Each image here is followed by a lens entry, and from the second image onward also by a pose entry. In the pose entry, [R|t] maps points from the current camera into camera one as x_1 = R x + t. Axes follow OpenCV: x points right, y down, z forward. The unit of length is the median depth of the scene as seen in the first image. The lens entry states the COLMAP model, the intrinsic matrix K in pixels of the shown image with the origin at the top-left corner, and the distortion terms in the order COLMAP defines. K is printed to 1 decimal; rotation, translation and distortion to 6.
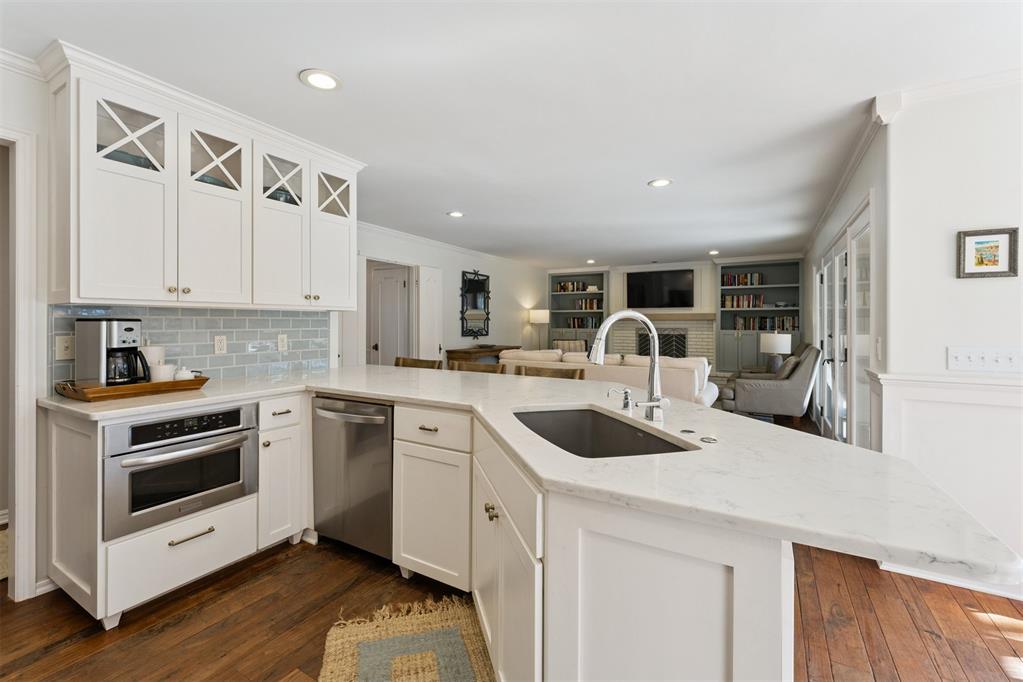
lens RADIAL K [[440.8, 0, 512.9], [0, 440.8, 322.6], [0, 0, 1]] dist [-0.007807, -0.000364]
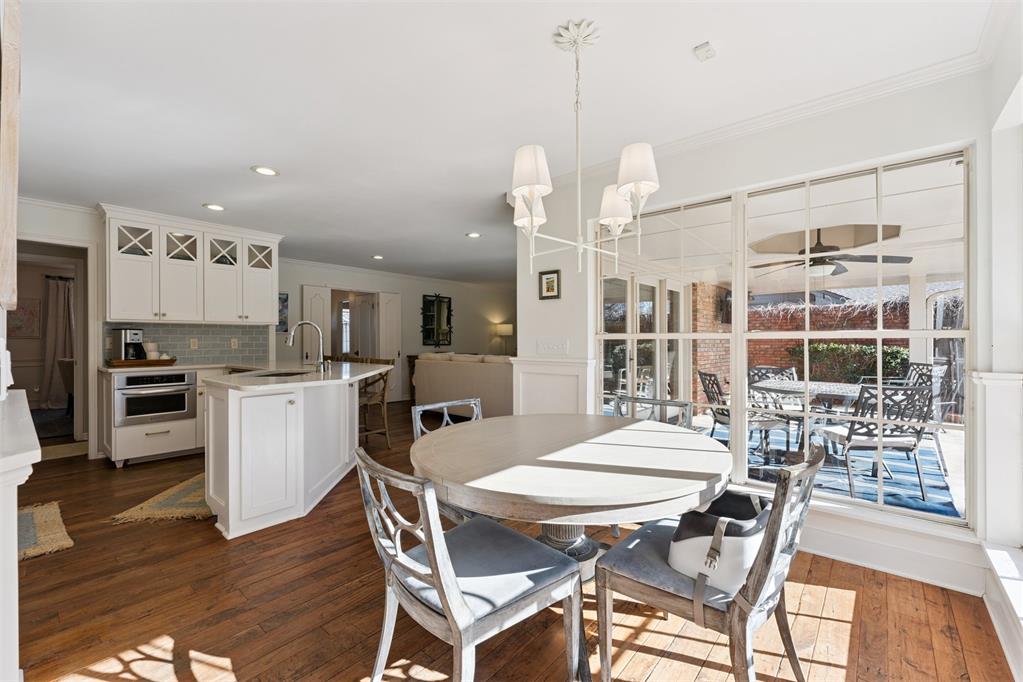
lens RADIAL K [[433.9, 0, 509.3], [0, 433.9, 336.9], [0, 0, 1]] dist [0.000059, 0.000298]
pose [[0.981375, -0.006676, -0.191986, 1.057425], [0.005663, 0.999967, -0.005827, 0.043385], [0.192018, 0.004631, 0.981380, -0.567899]]
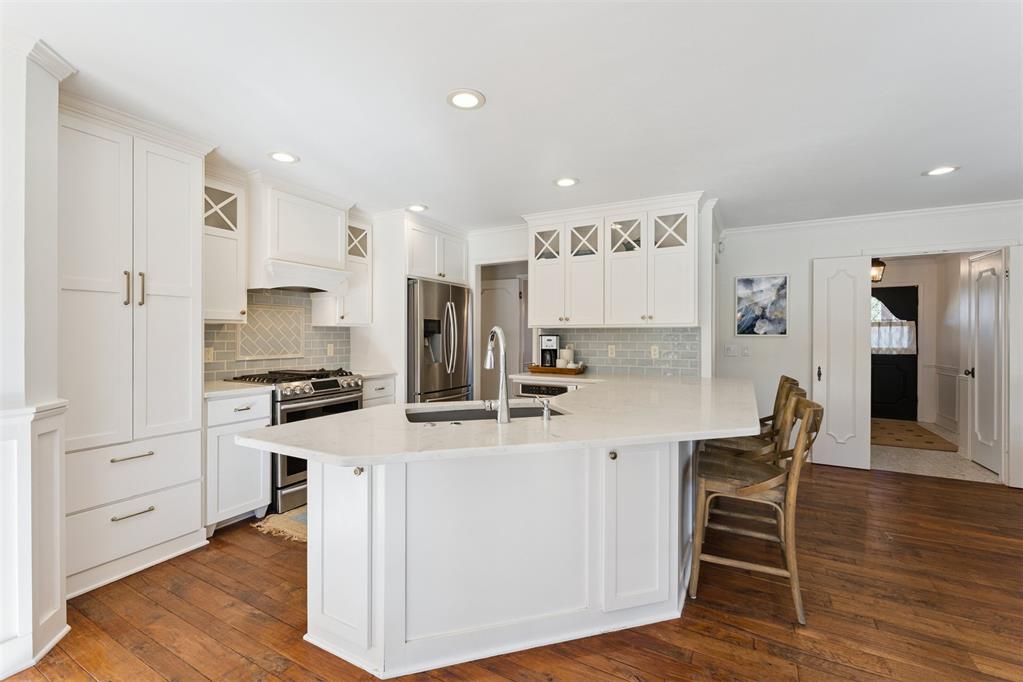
lens RADIAL K [[433.9, 0, 509.3], [0, 433.9, 336.9], [0, 0, 1]] dist [0.000059, 0.000298]
pose [[0.019072, -0.003653, -0.999811, 0.949690], [-0.001647, 0.999992, -0.003685, 0.006972], [0.999817, 0.001717, 0.019066, 0.662049]]
